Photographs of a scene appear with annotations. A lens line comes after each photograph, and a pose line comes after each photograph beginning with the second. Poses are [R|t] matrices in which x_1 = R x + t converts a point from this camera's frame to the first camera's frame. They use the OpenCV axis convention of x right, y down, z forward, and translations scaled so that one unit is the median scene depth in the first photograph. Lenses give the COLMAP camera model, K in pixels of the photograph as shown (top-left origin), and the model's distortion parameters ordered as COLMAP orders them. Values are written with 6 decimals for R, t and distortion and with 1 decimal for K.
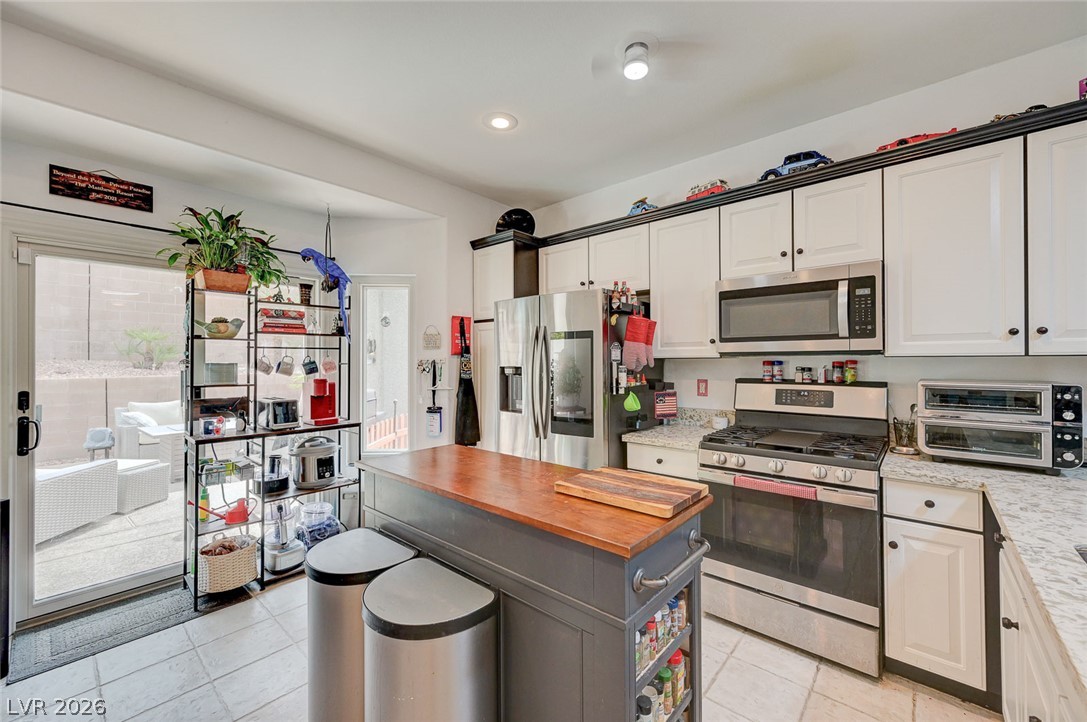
lens RADIAL K [[435.2, 0, 546.7], [0, 435.2, 358.6], [0, 0, 1]] dist [0.000254, -0.000013]
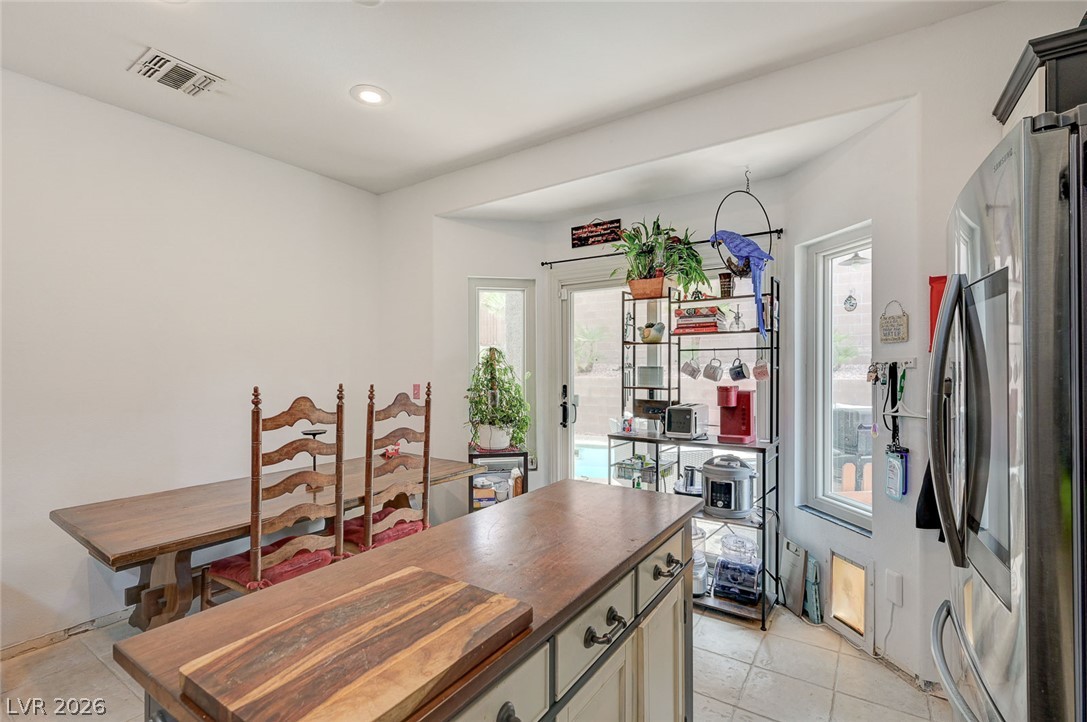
lens RADIAL K [[493.8, 0, 548.8], [0, 493.8, 363.8], [0, 0, 1]] dist [0.000280, -0.000082]
pose [[0.132498, -0.001022, -0.991183, 0.411380], [0.007668, 0.999971, -0.000006, 0.002057], [0.991154, -0.007599, 0.132502, 0.623000]]
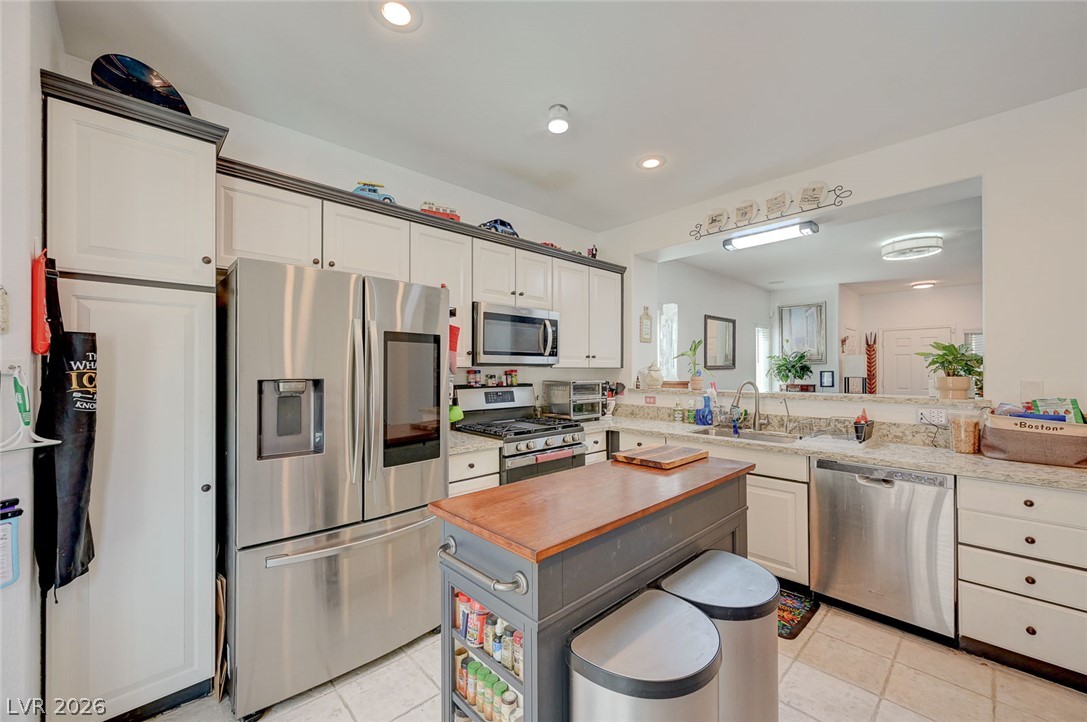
lens RADIAL K [[428.9, 0, 548.6], [0, 428.9, 366.7], [0, 0, 1]] dist [0.000755, 0.000009]
pose [[0.088236, 0.009830, 0.996051, -0.730845], [-0.003835, 0.999947, -0.009529, 0.006108], [-0.996092, -0.002979, 0.088269, 0.700433]]
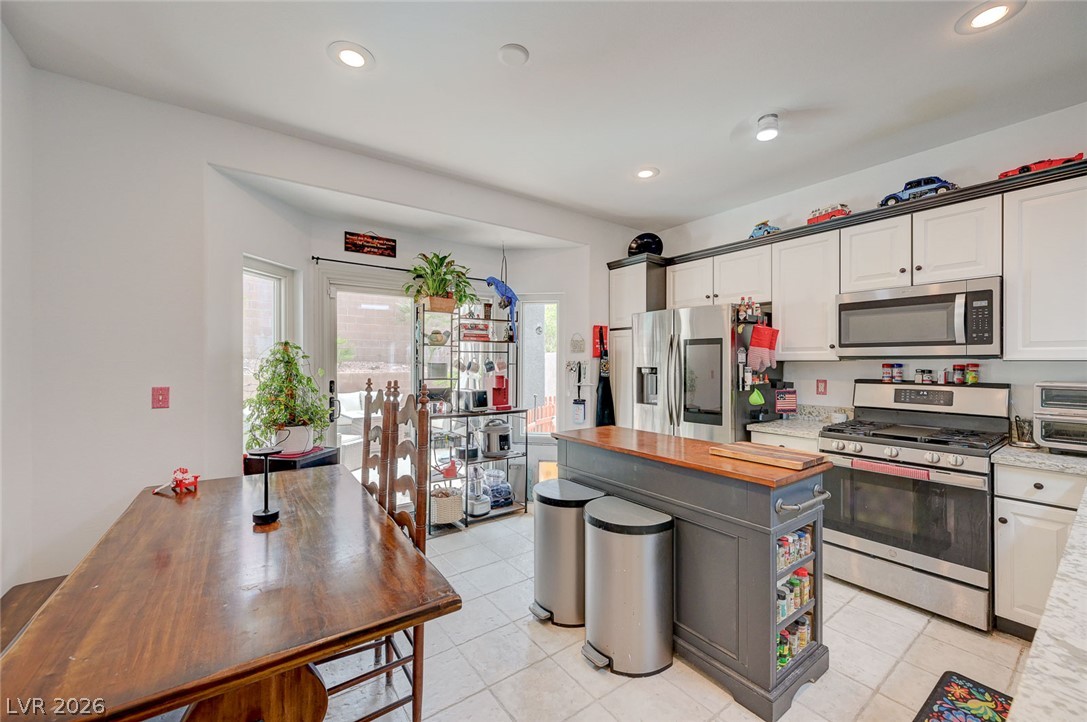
lens RADIAL K [[431.7, 0, 546.4], [0, 431.7, 362.3], [0, 0, 1]] dist [0.000899, 0.000210]
pose [[0.976595, 0.005436, -0.215018, -0.113825], [-0.004204, 0.999972, 0.006187, -0.001671], [0.215045, -0.005138, 0.976591, -0.284992]]
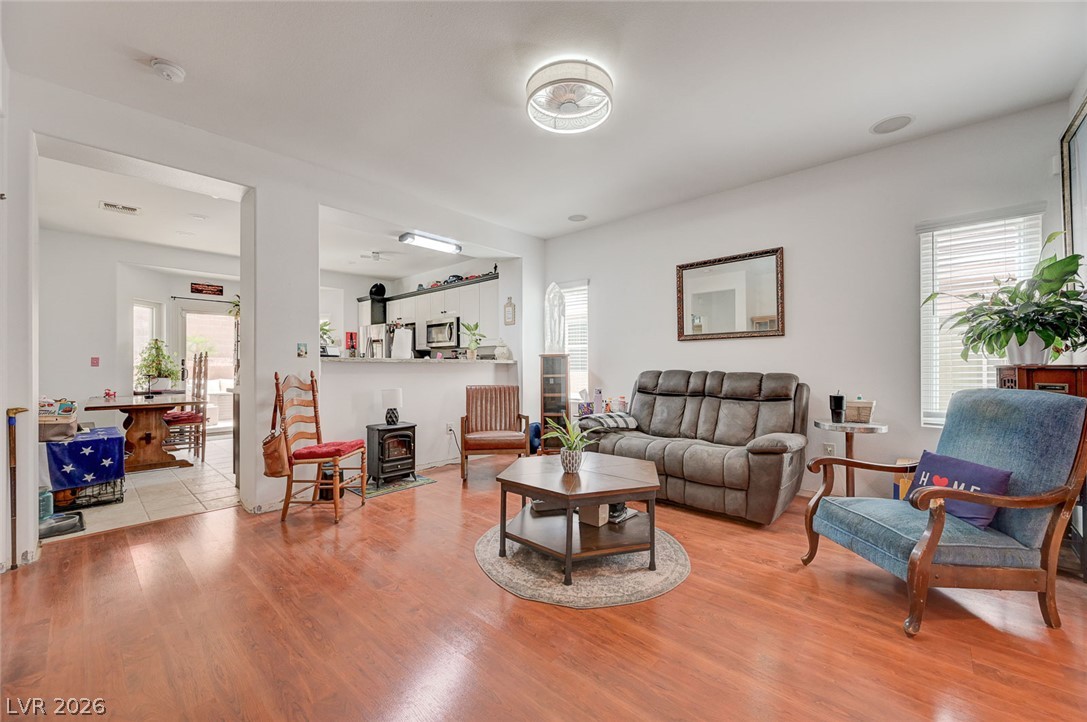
lens RADIAL K [[424.8, 0, 547.7], [0, 424.8, 364.3], [0, 0, 1]] dist [-0.006397, 0.000513]
pose [[0.999902, 0.000784, -0.013974, 1.166025], [-0.000729, 0.999992, 0.003907, 0.082774], [0.013977, -0.003896, 0.999895, -1.625615]]
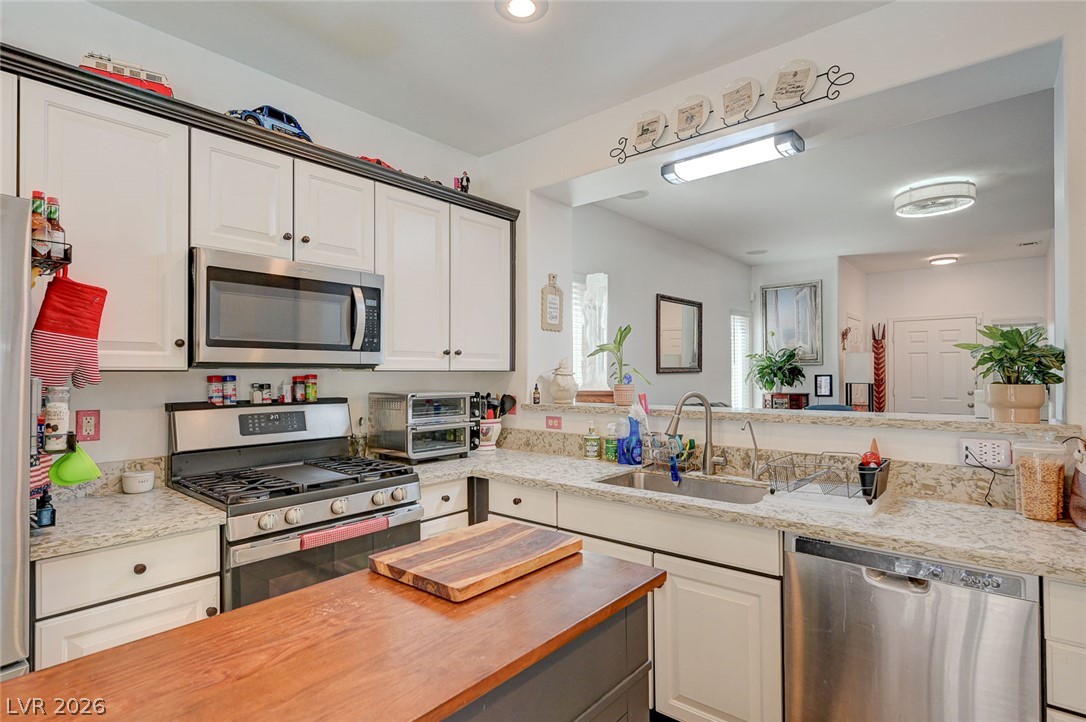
lens RADIAL K [[550.8, 0, 550.6], [0, 550.8, 369.4], [0, 0, 1]] dist [0.001773, 0.000092]
pose [[-0.021880, 0.010972, 0.999700, -0.398107], [-0.000814, 0.999939, -0.010992, 0.004501], [-0.999760, -0.001054, -0.021870, 0.506385]]
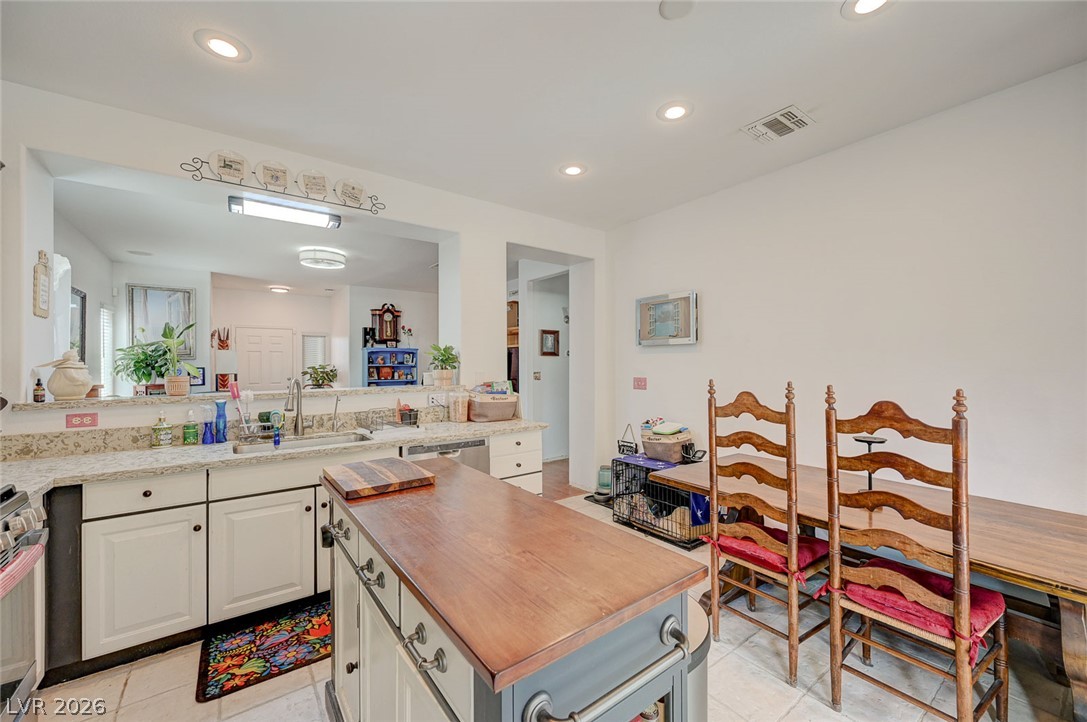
lens RADIAL K [[427.5, 0, 547.5], [0, 427.5, 363.6], [0, 0, 1]] dist [-0.003573, -0.000454]
pose [[-0.978928, 0.008521, 0.204028, -0.272206], [0.007558, 0.999956, -0.005498, 0.006294], [-0.204066, -0.003840, -0.978950, 1.129003]]
